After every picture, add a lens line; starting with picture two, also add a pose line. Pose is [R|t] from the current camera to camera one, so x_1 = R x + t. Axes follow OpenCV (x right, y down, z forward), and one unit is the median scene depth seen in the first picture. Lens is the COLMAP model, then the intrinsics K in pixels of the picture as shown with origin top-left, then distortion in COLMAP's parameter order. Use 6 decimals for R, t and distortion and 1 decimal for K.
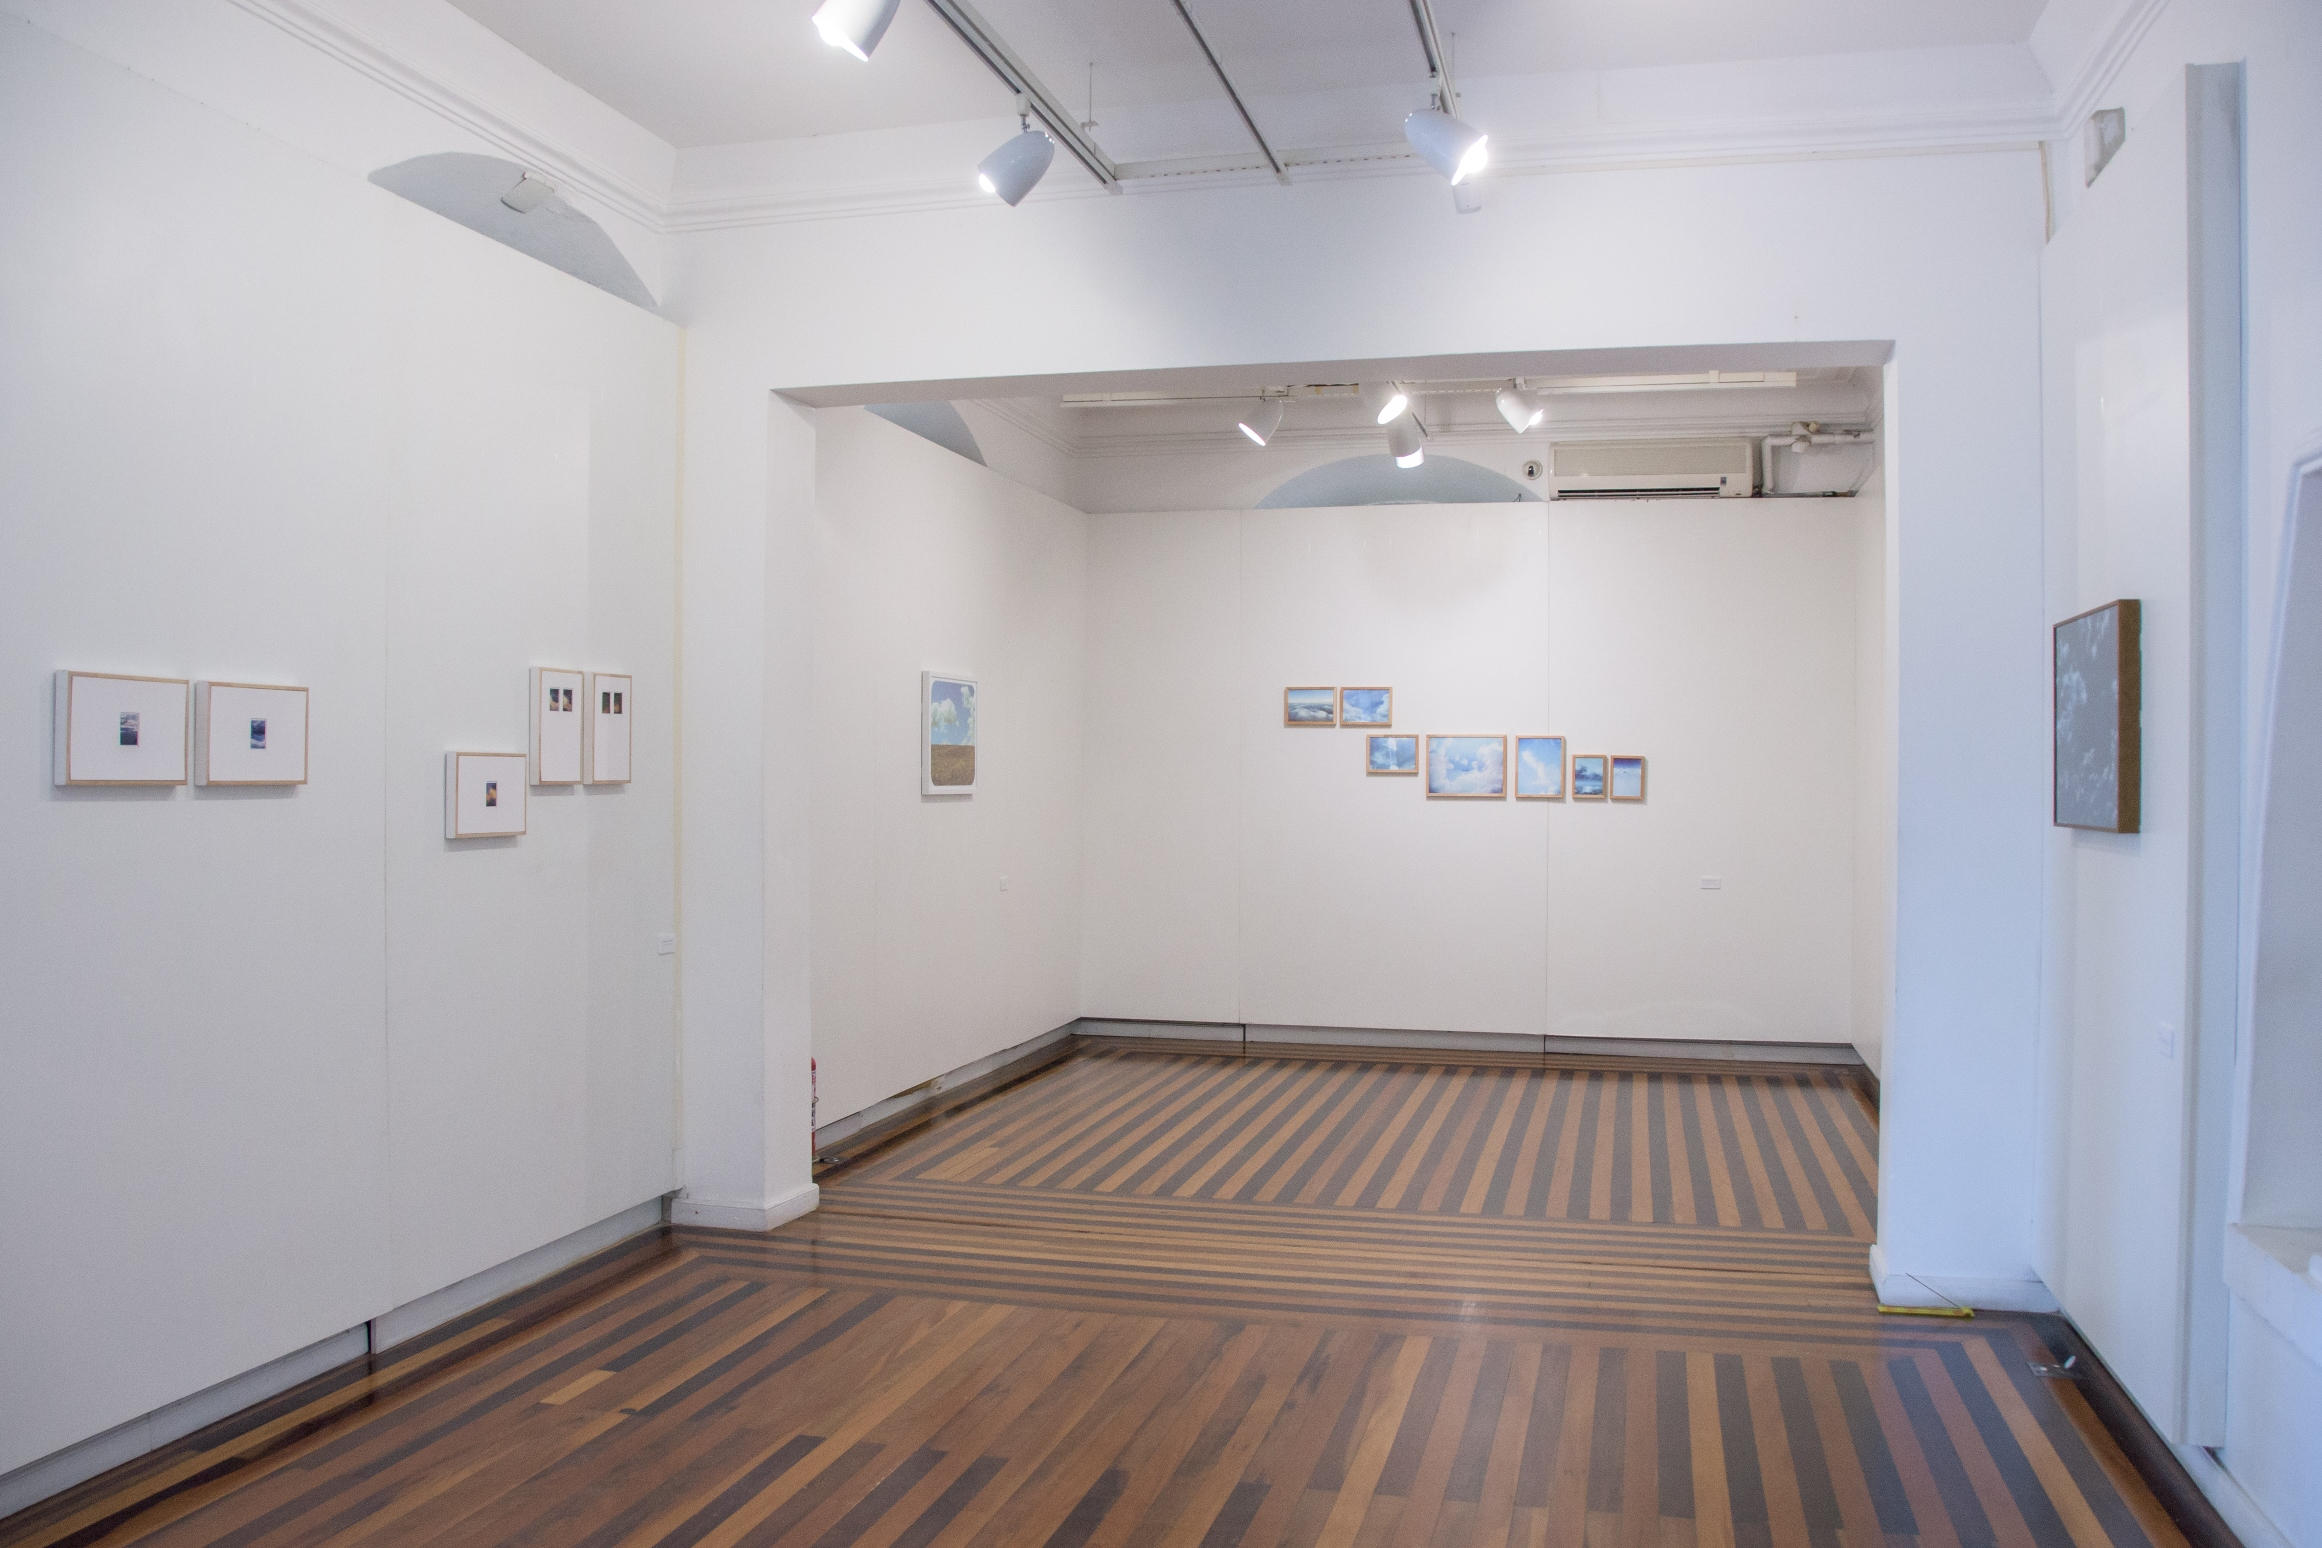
lens RADIAL K [[1886.4, 0, 1137.3], [0, 1886.4, 820.4], [0, 0, 1]] dist [-0.134650, 0.050609]
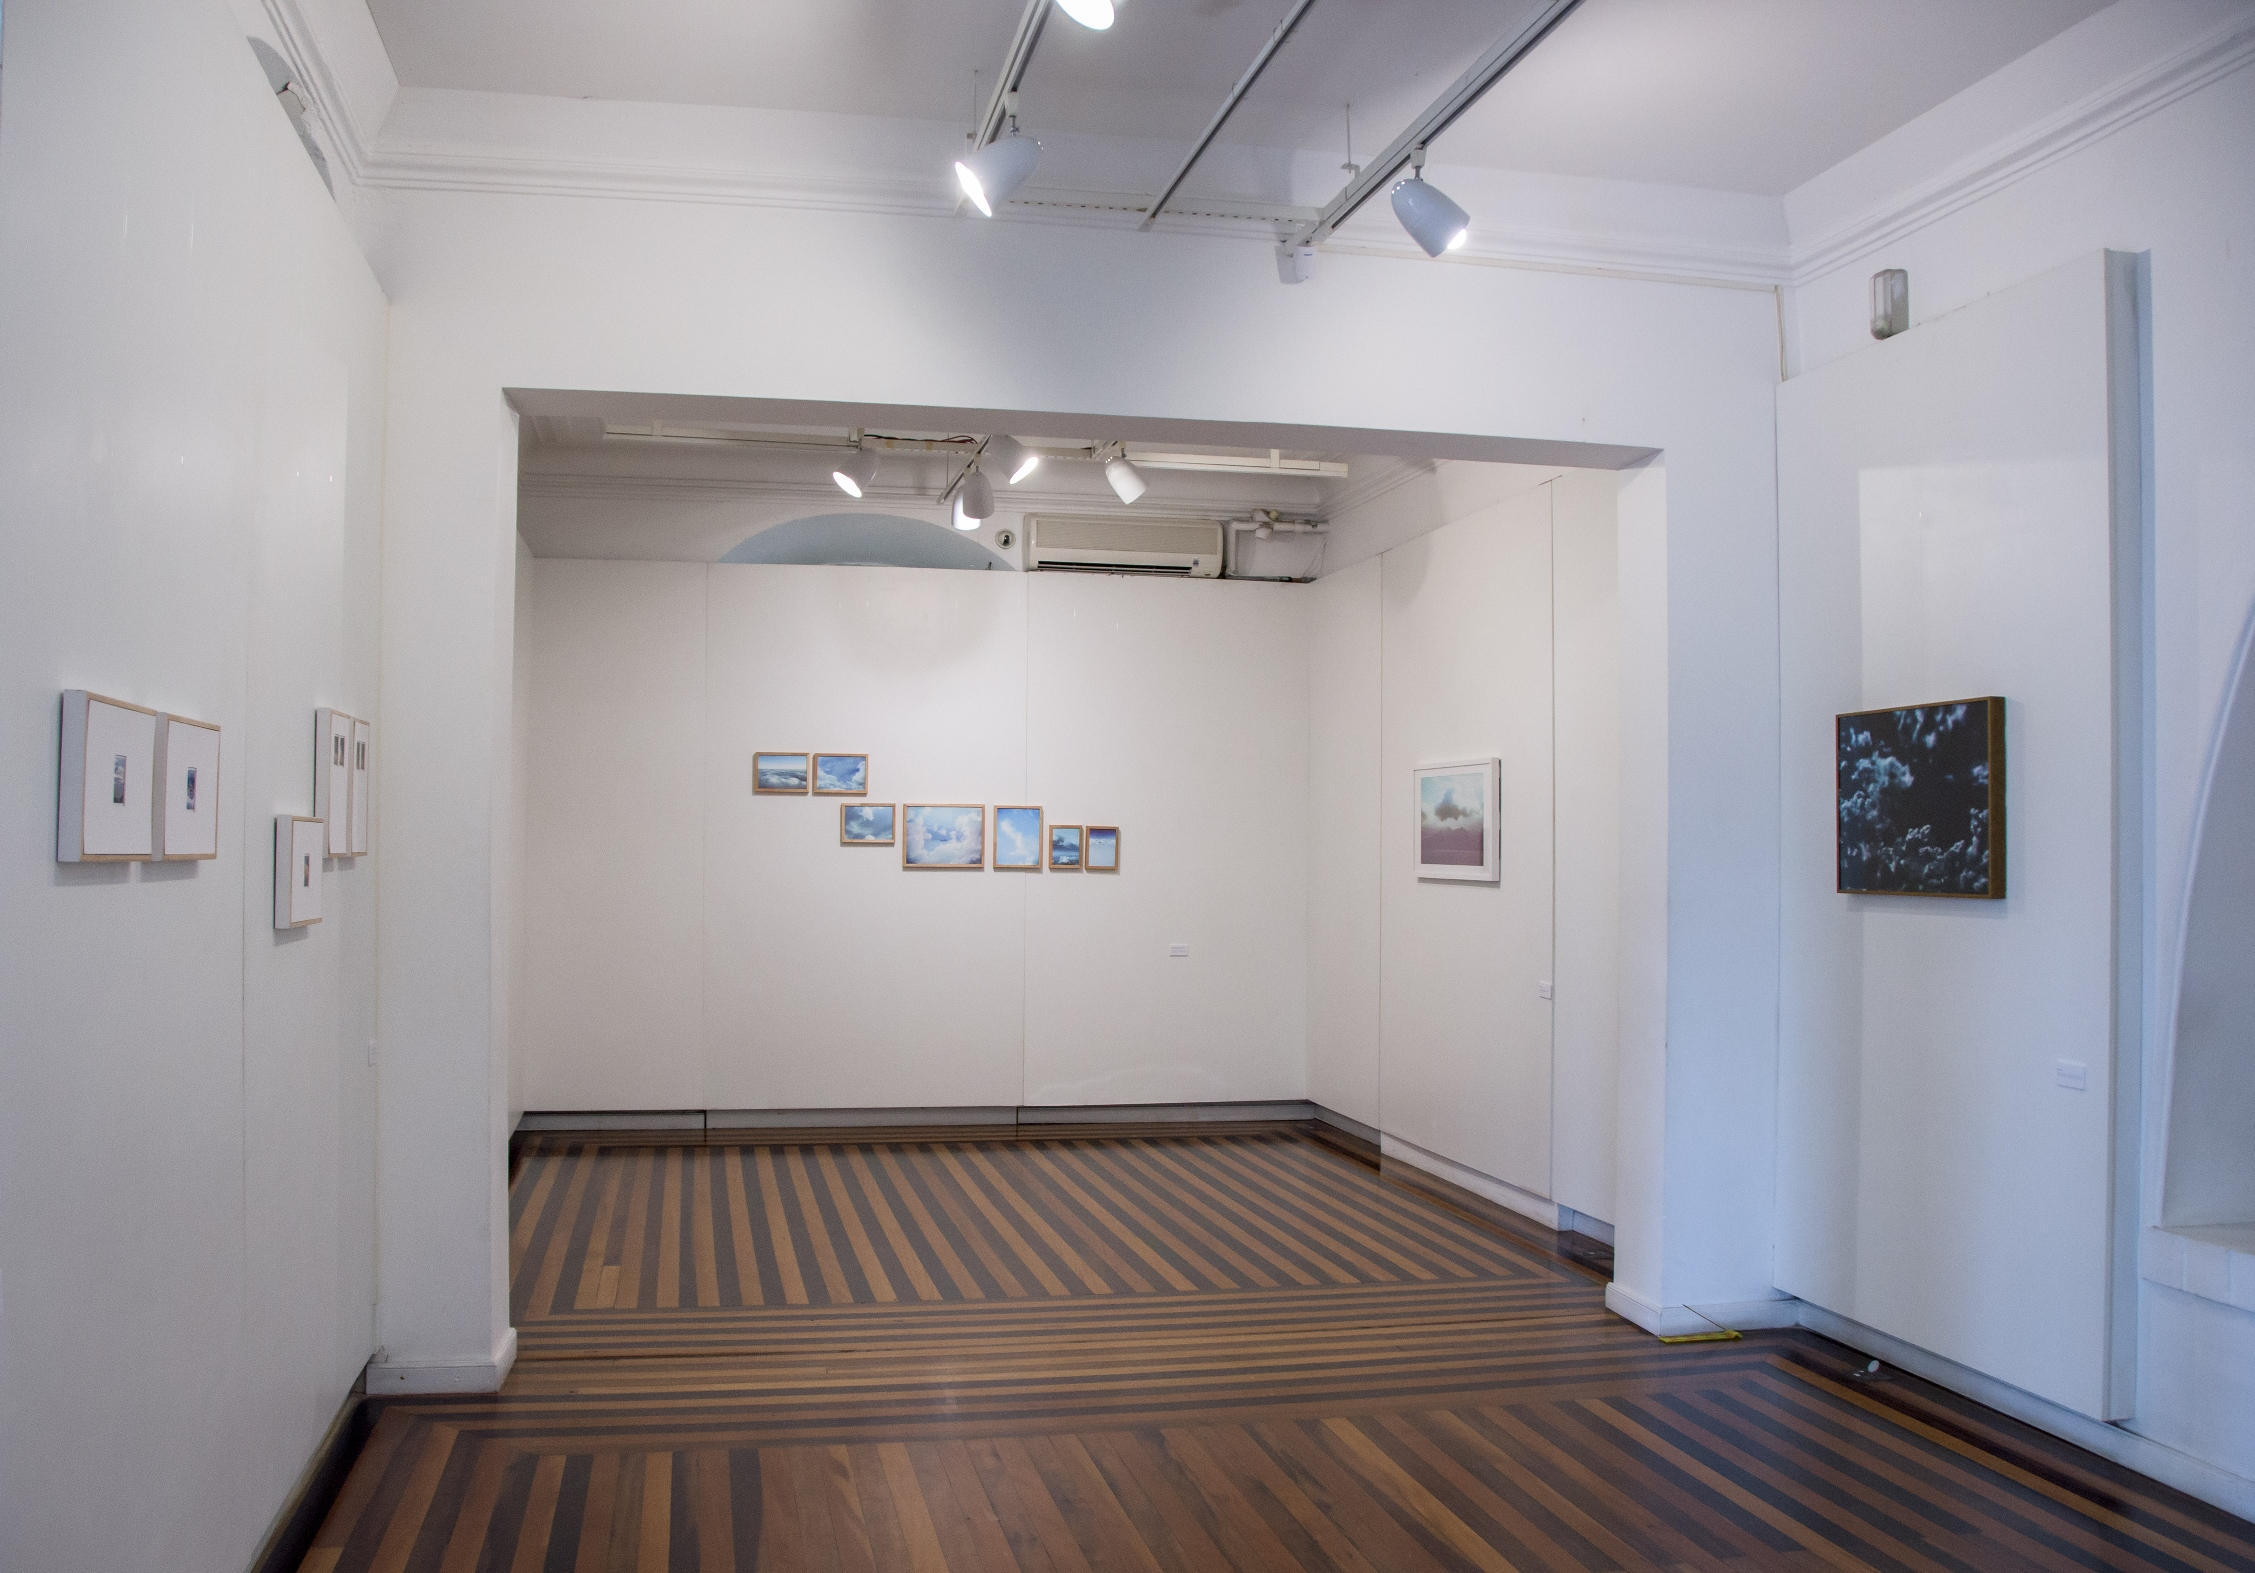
lens RADIAL K [[1894.5, 0, 1066.1], [0, 1894.5, 846.2], [0, 0, 1]] dist [-0.125791, 0.031803]
pose [[0.900925, 0.001636, 0.433971, -0.205671], [0.007972, 0.999762, -0.020318, -0.003128], [-0.433901, 0.021765, 0.900698, 0.084488]]
